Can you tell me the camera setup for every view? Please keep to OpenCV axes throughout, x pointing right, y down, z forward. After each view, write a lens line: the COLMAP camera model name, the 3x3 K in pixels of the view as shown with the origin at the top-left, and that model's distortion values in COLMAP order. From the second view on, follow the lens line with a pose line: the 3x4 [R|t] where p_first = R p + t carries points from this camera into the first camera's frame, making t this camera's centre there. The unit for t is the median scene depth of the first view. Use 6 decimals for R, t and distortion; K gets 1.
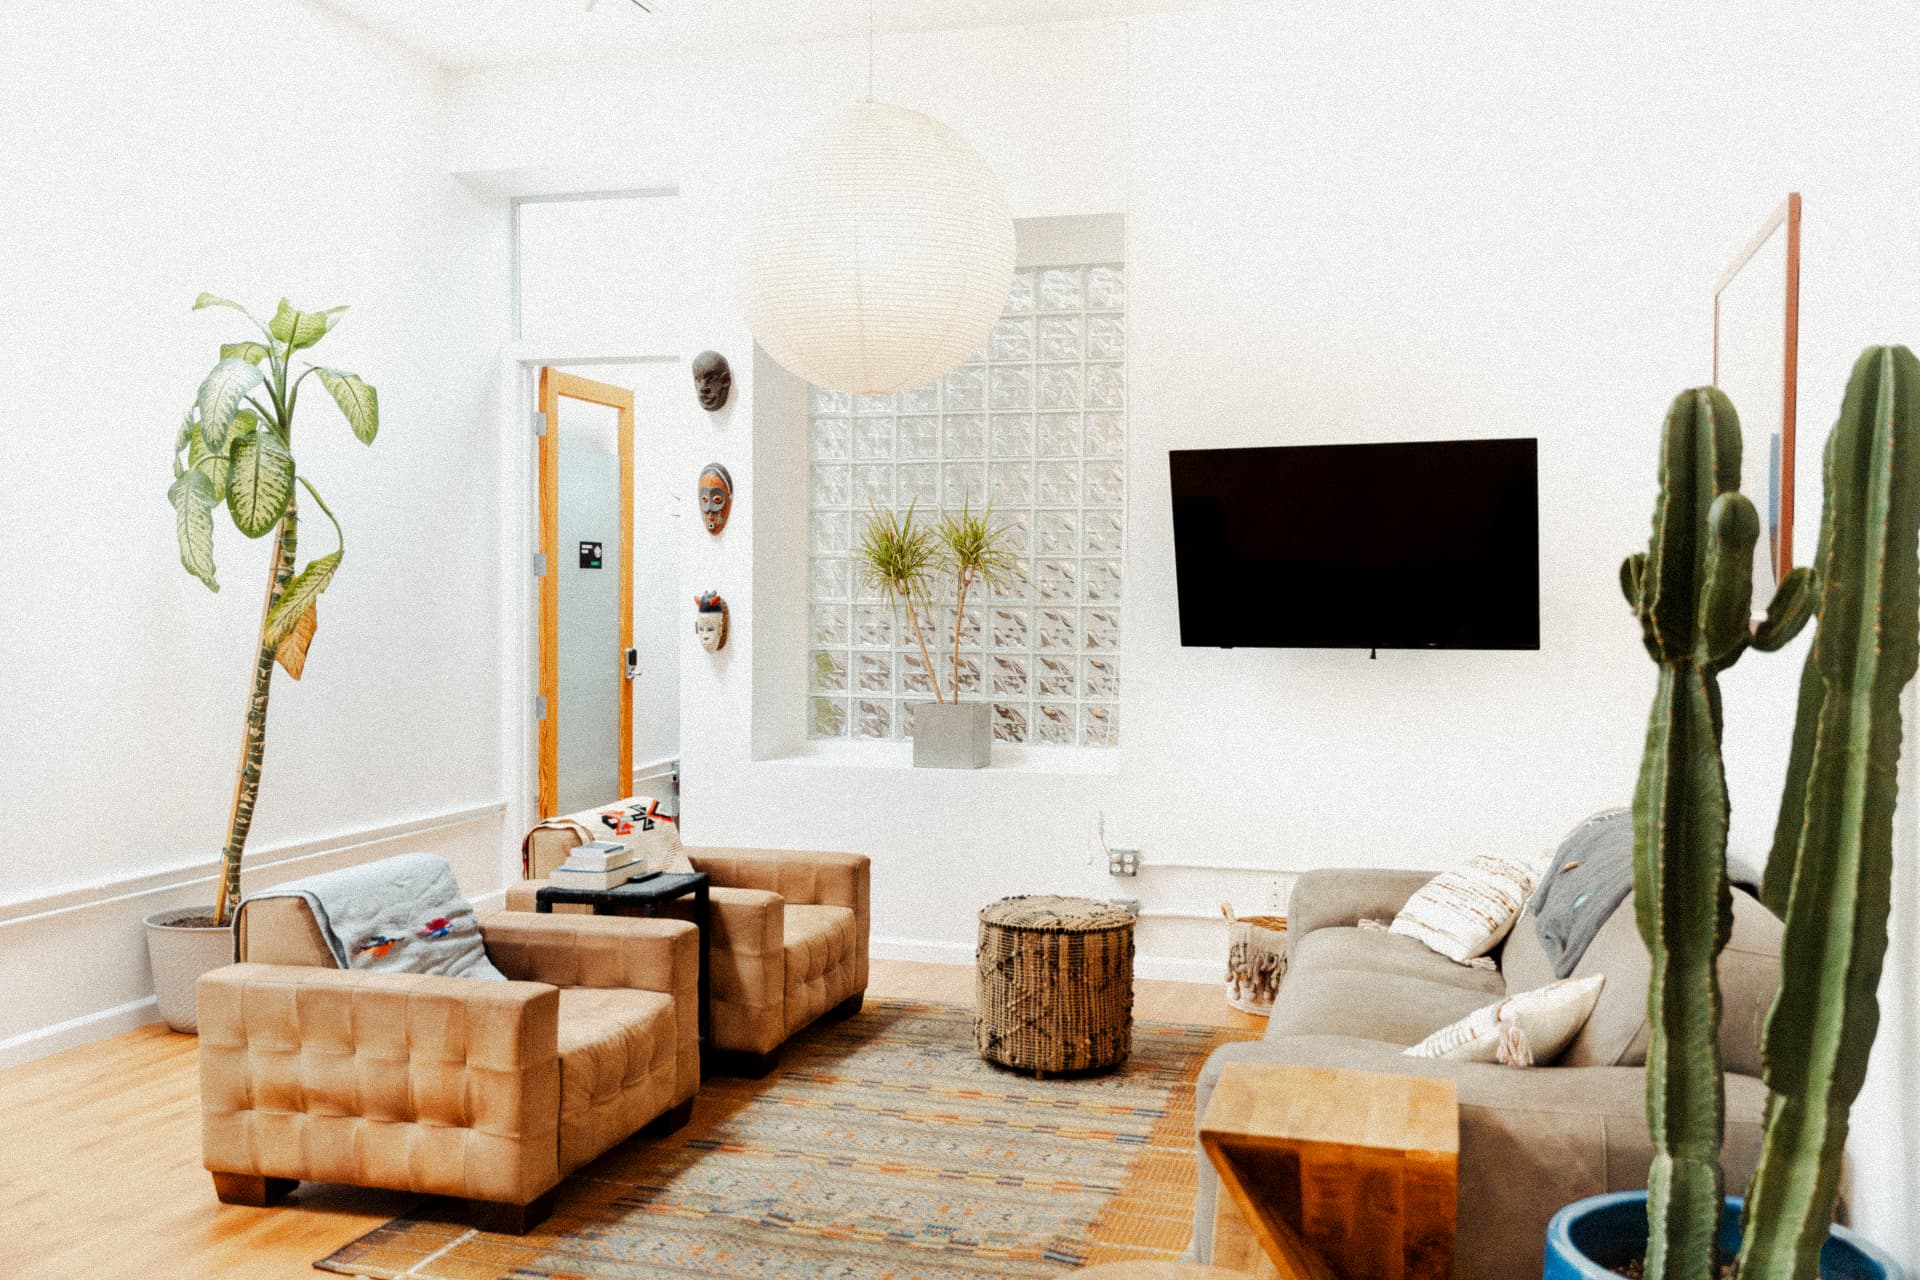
lens RADIAL K [[1786.6, 0, 960.8], [0, 1786.6, 644.7], [0, 0, 1]] dist [0.073352, 0.000000]
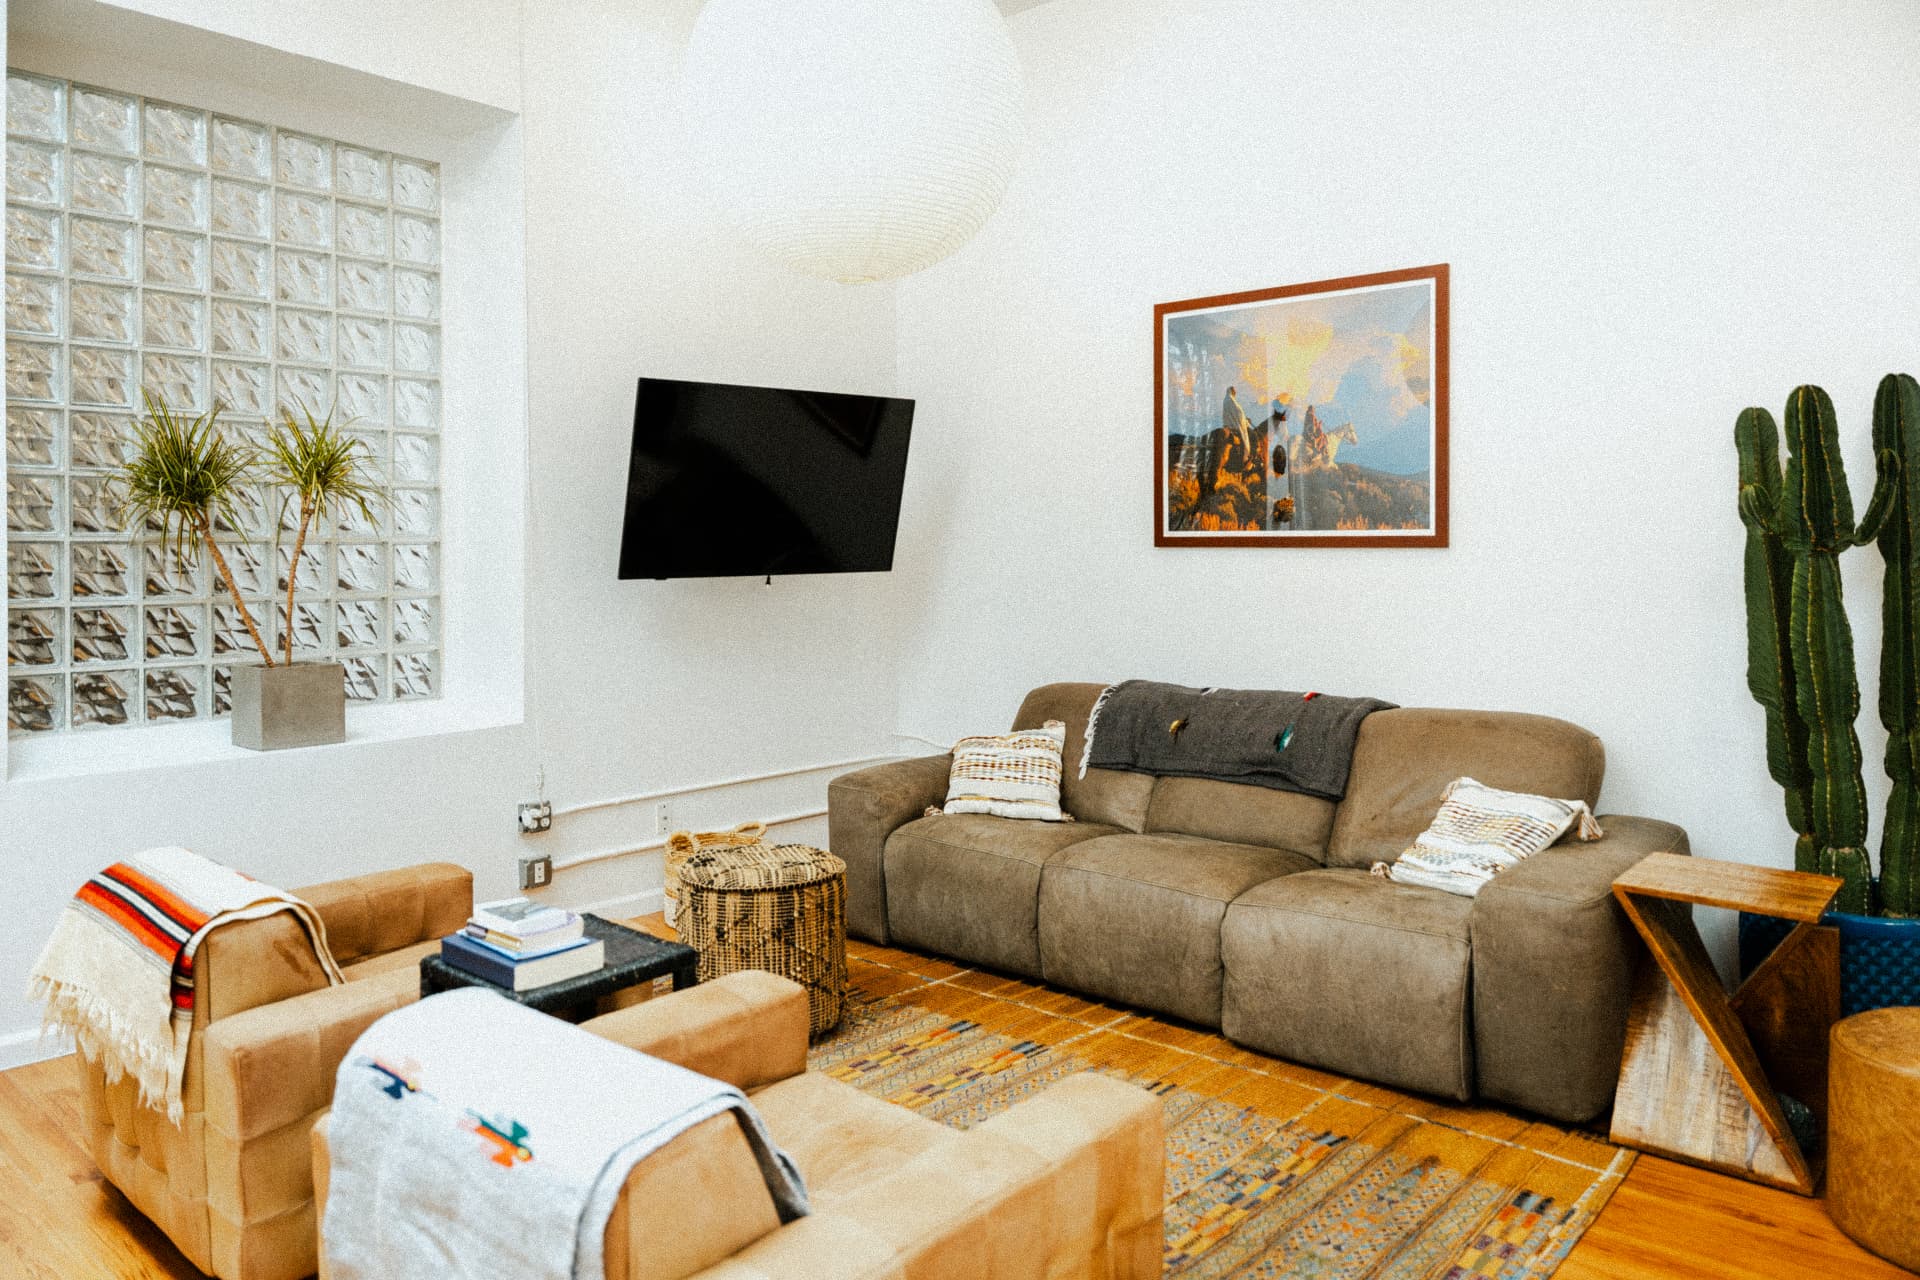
lens RADIAL K [[1334.0, 0, 981.0], [0, 1334.0, 546.9], [0, 0, 1]] dist [0.009553, -0.020540]
pose [[0.425181, -0.010478, 0.905048, -0.507525], [0.035134, 0.999370, -0.004935, -0.007062], [-0.904426, 0.033896, 0.425282, 0.581502]]
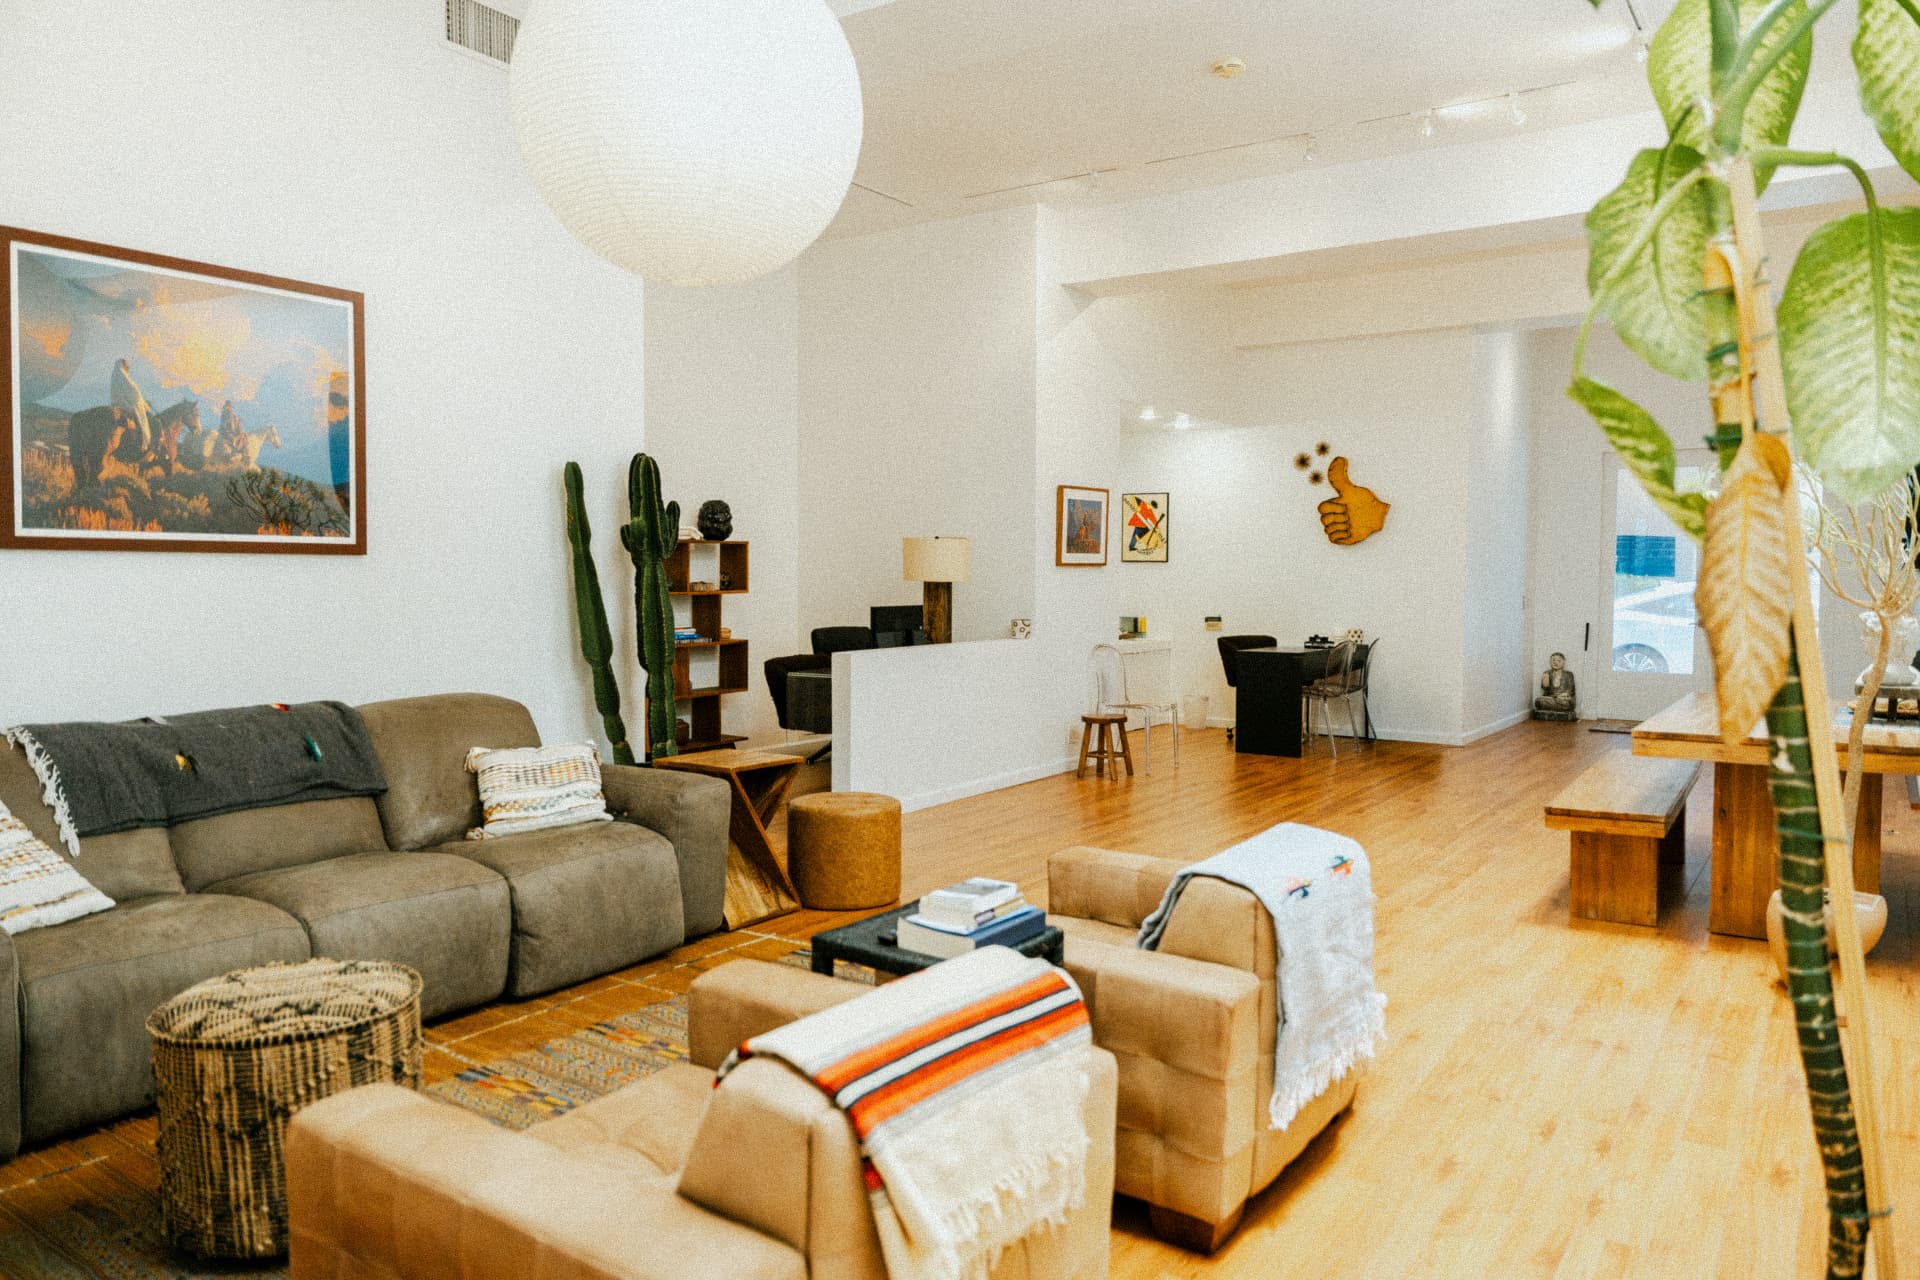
lens RADIAL K [[1334.0, 0, 959.5], [0, 1334.0, 611.6], [0, 0, 1]] dist [0.009553, -0.020540]
pose [[-0.949436, -0.028272, 0.312684, -0.317919], [-0.007607, 0.997716, 0.067112, -0.024426], [-0.313867, 0.061340, -0.947483, 1.341895]]
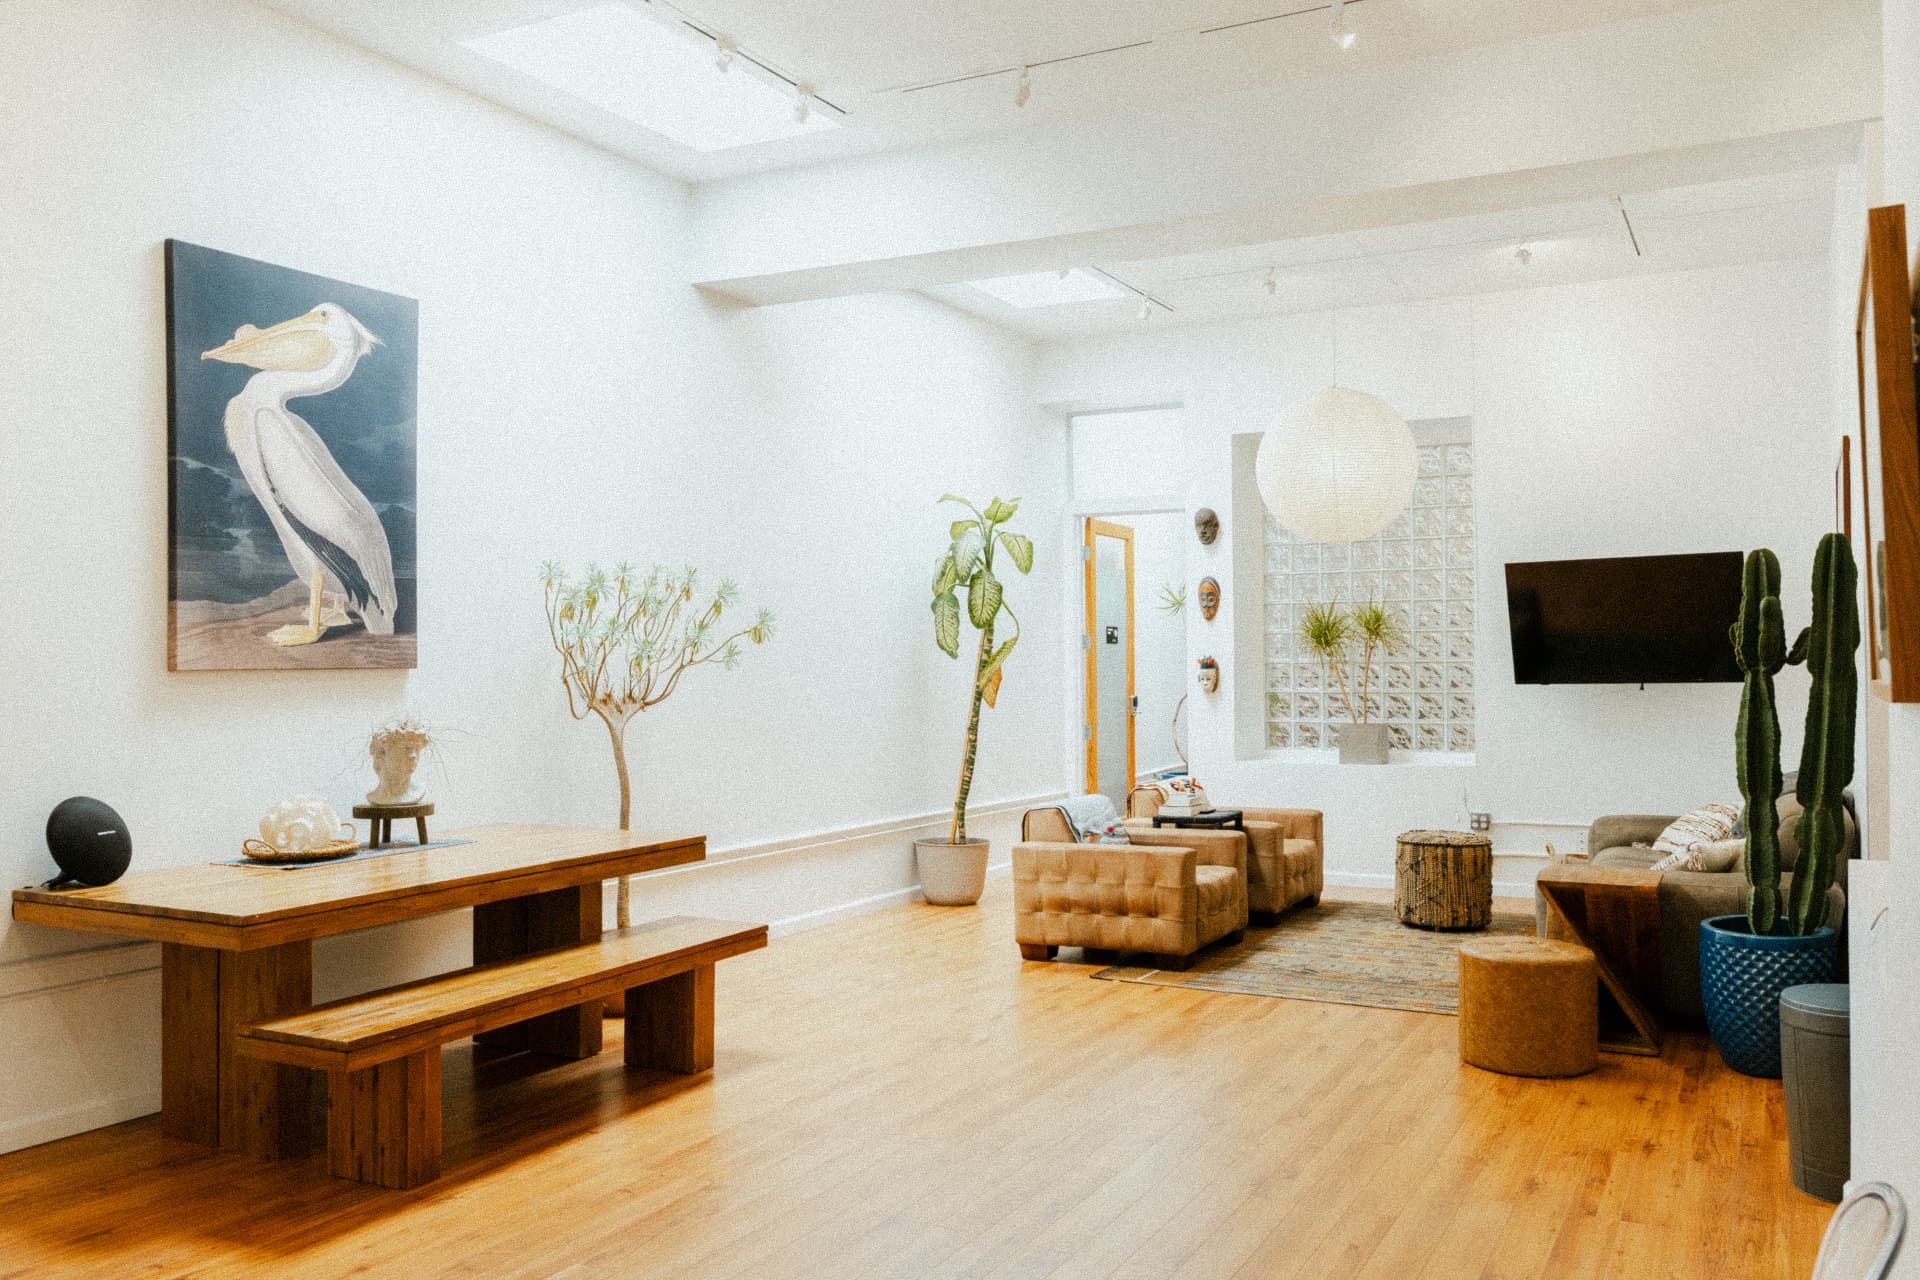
lens RADIAL K [[1786.6, 0, 941.6], [0, 1786.6, 647.1], [0, 0, 1]] dist [0.073352, 0.000000]
pose [[0.984350, -0.017531, -0.175351, -0.110824], [0.009971, 0.998986, -0.043903, 0.037180], [0.175943, 0.041468, 0.983527, -0.756055]]
